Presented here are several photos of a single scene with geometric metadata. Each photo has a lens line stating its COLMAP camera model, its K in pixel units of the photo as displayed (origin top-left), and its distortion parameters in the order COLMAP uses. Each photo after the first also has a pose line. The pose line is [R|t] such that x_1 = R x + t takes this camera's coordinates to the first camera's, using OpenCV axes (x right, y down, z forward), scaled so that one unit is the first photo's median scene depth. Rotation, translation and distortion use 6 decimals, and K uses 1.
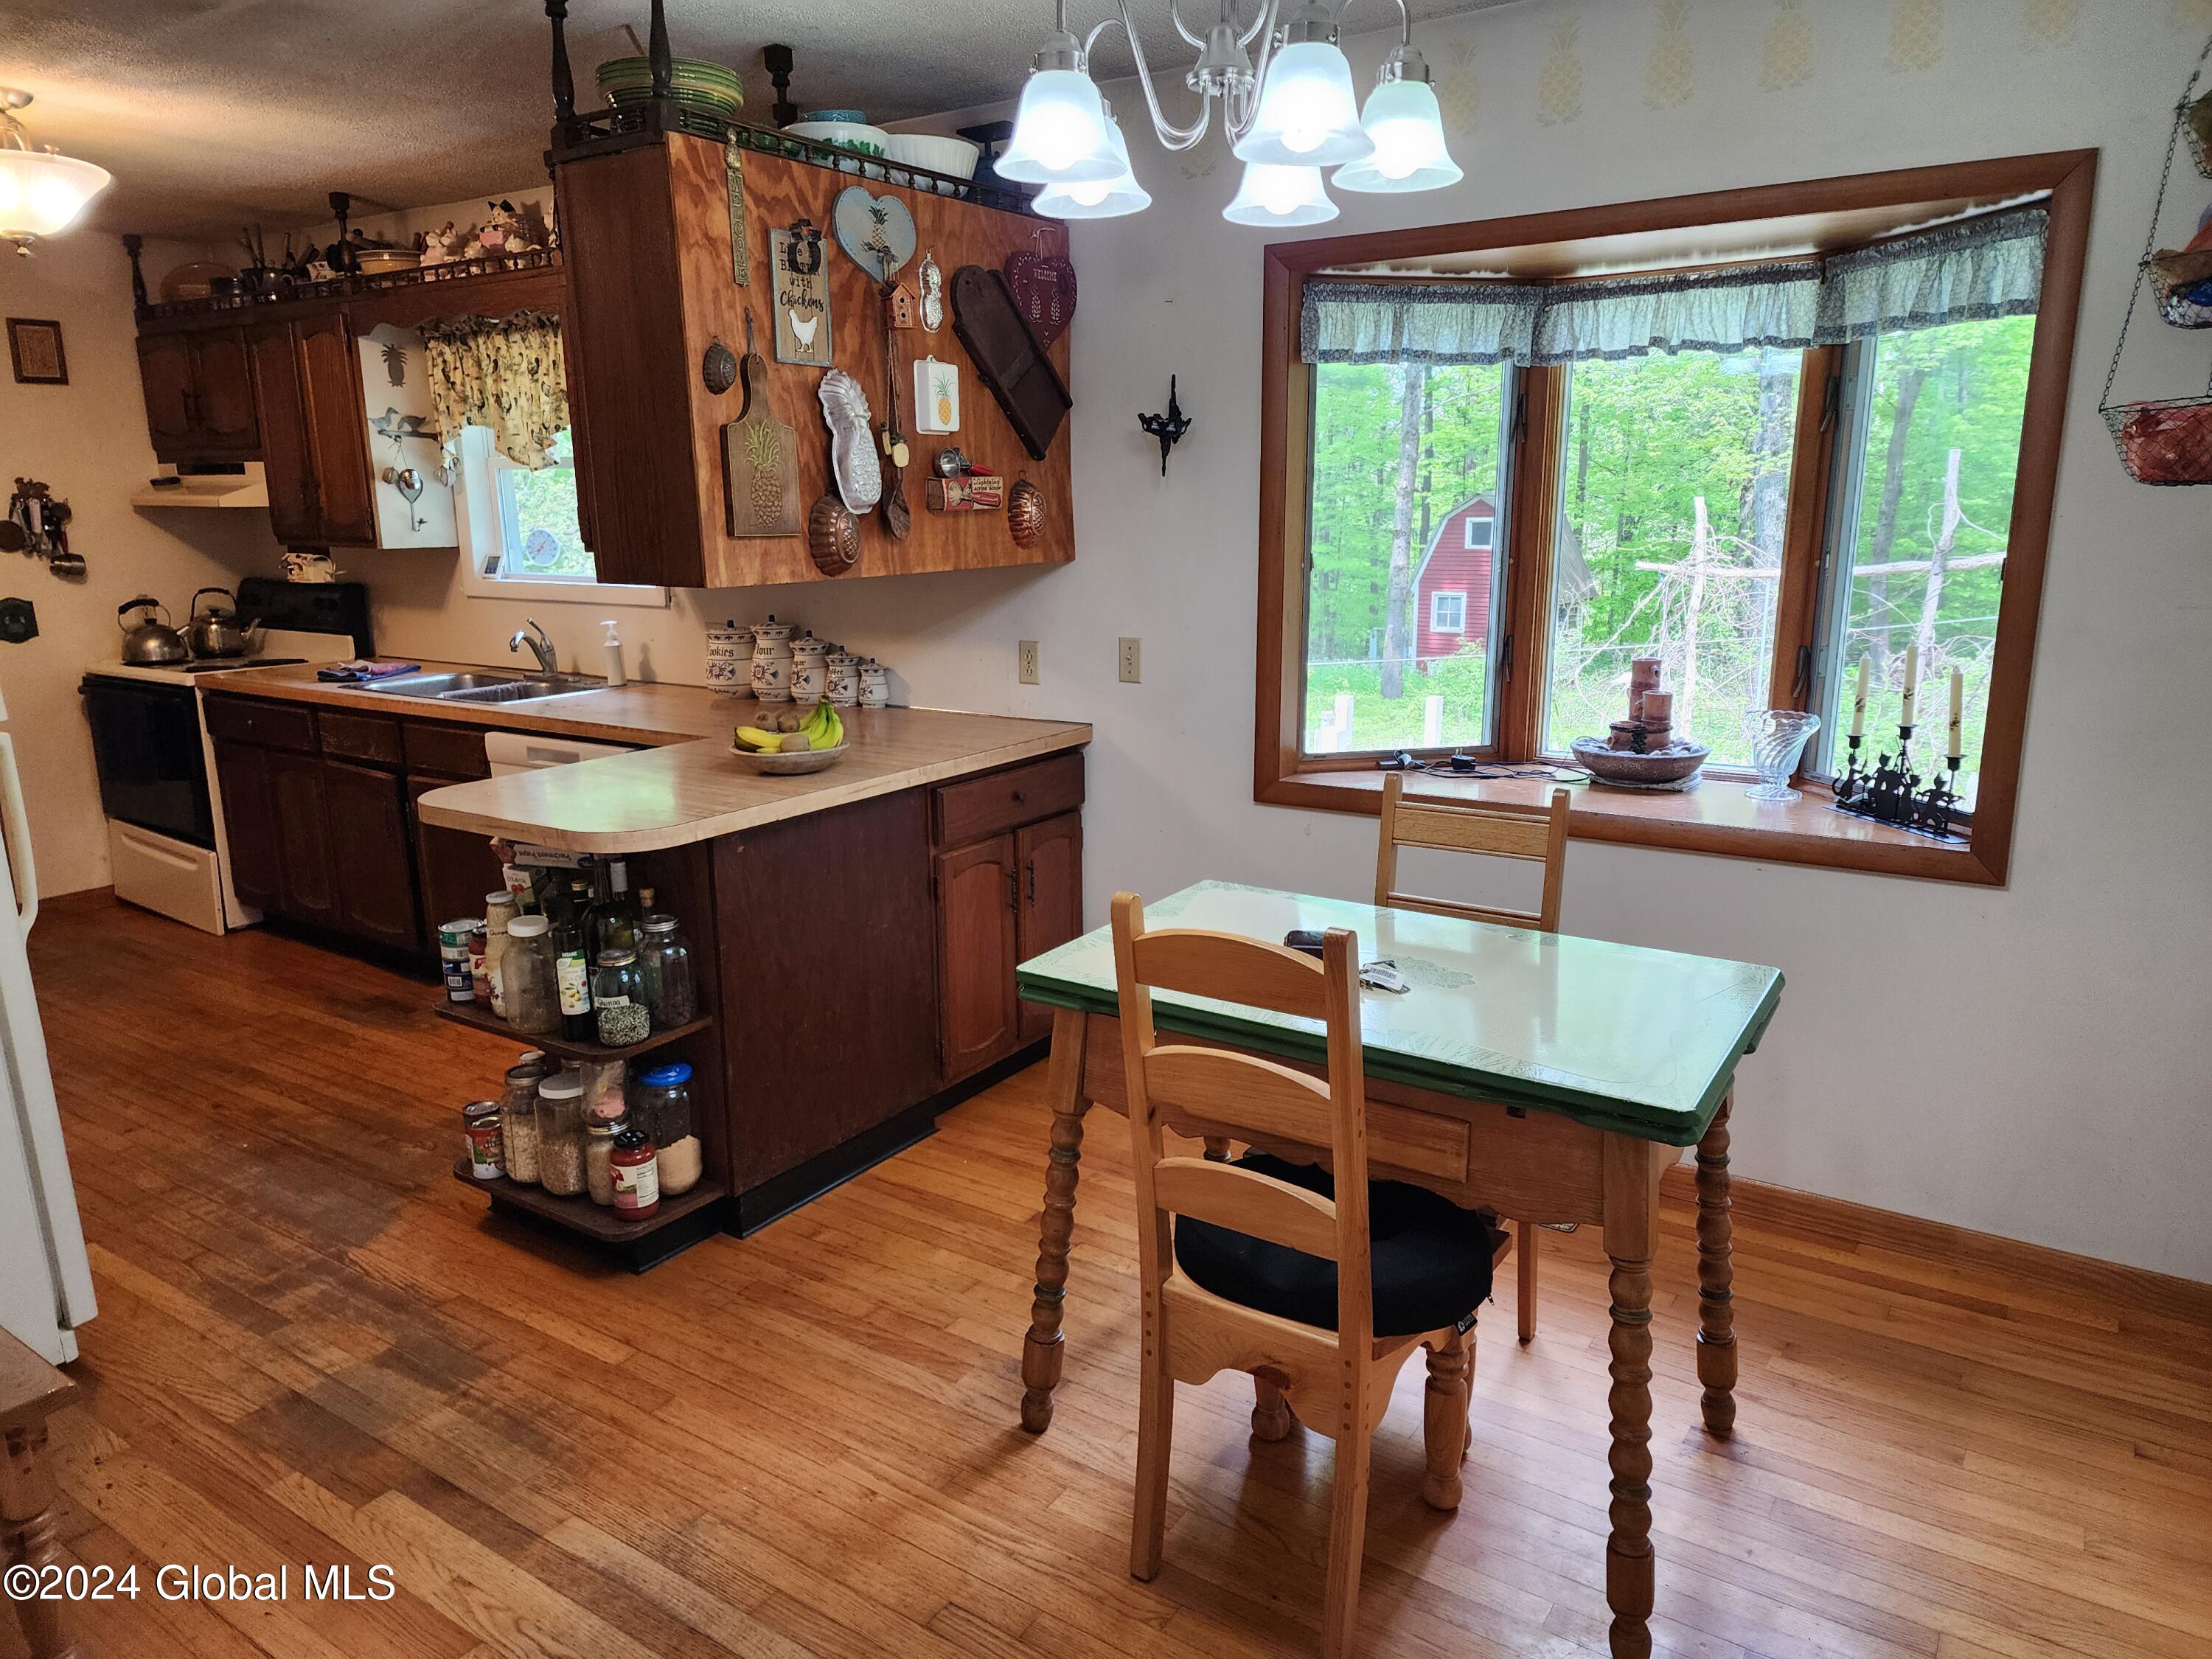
lens RADIAL K [[1478.0, 0, 1116.1], [0, 1478.0, 869.1], [0, 0, 1]] dist [0.062845, -0.055175]
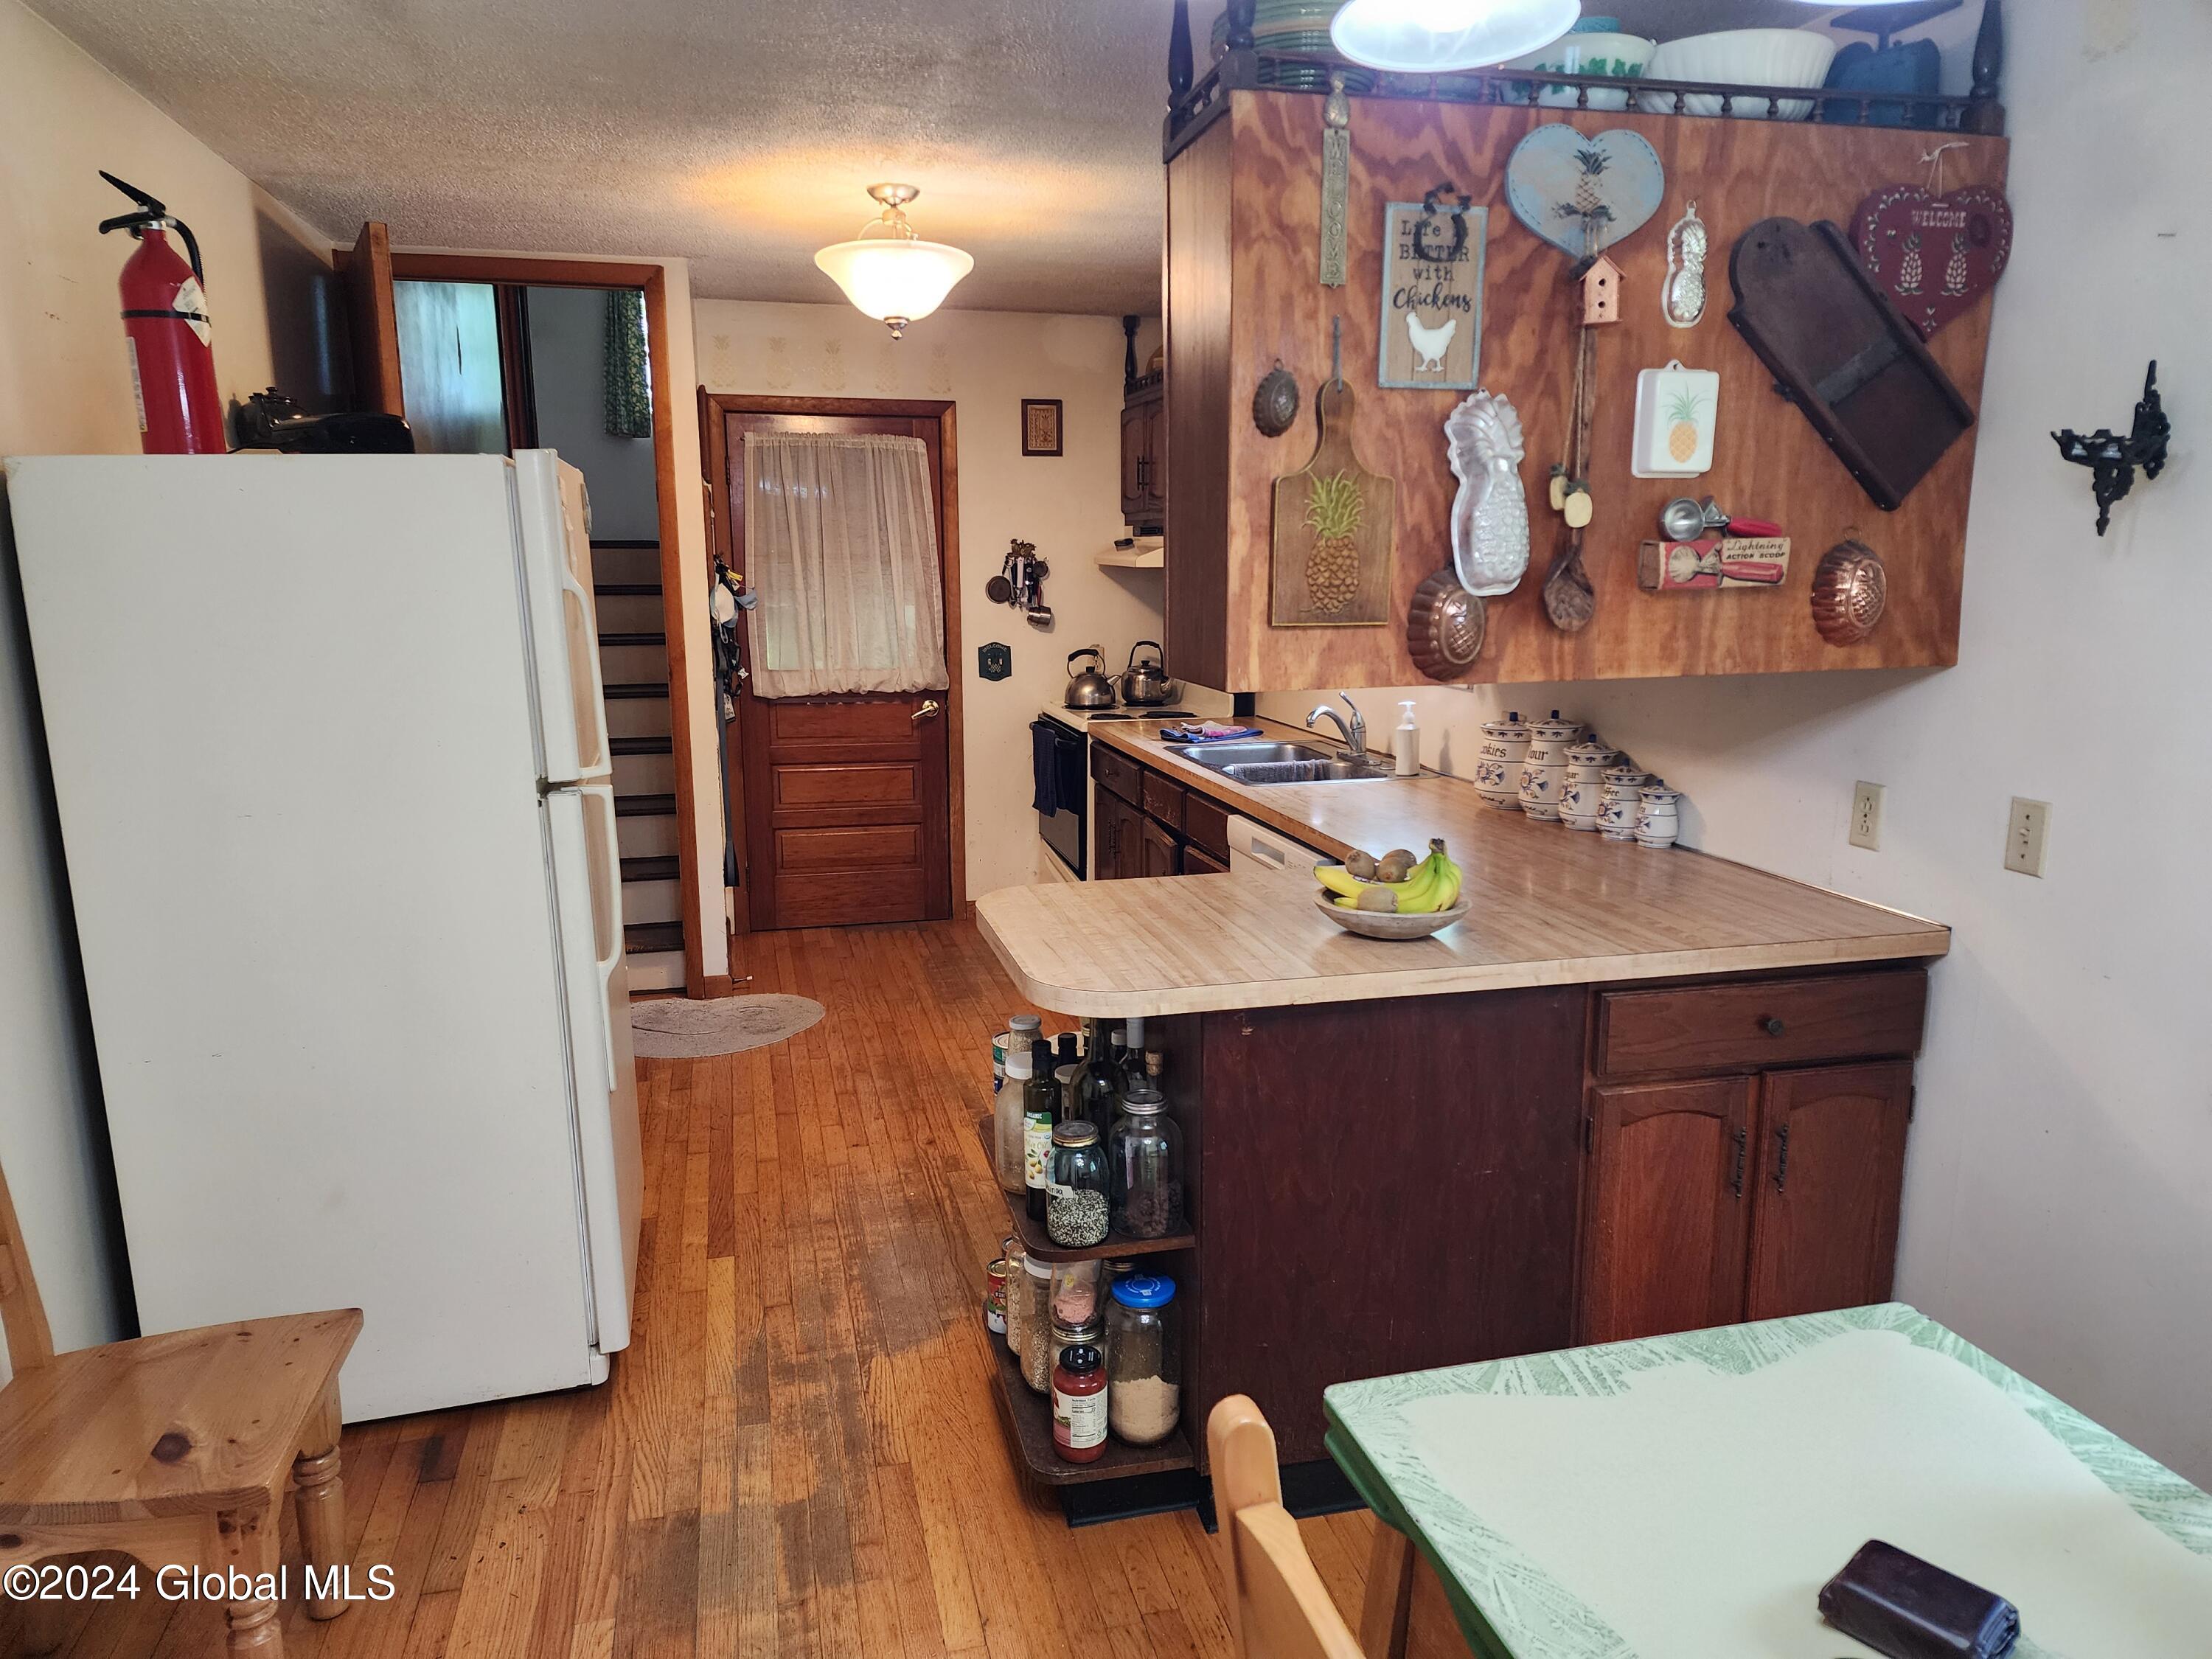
lens RADIAL K [[1478.0, 0, 1091.4], [0, 1478.0, 846.7], [0, 0, 1]] dist [0.062845, -0.055175]
pose [[0.731372, 0.140701, -0.667306, 0.155647], [-0.170328, 0.985163, 0.021040, -0.096313], [0.660365, 0.098274, 0.744486, 0.336651]]
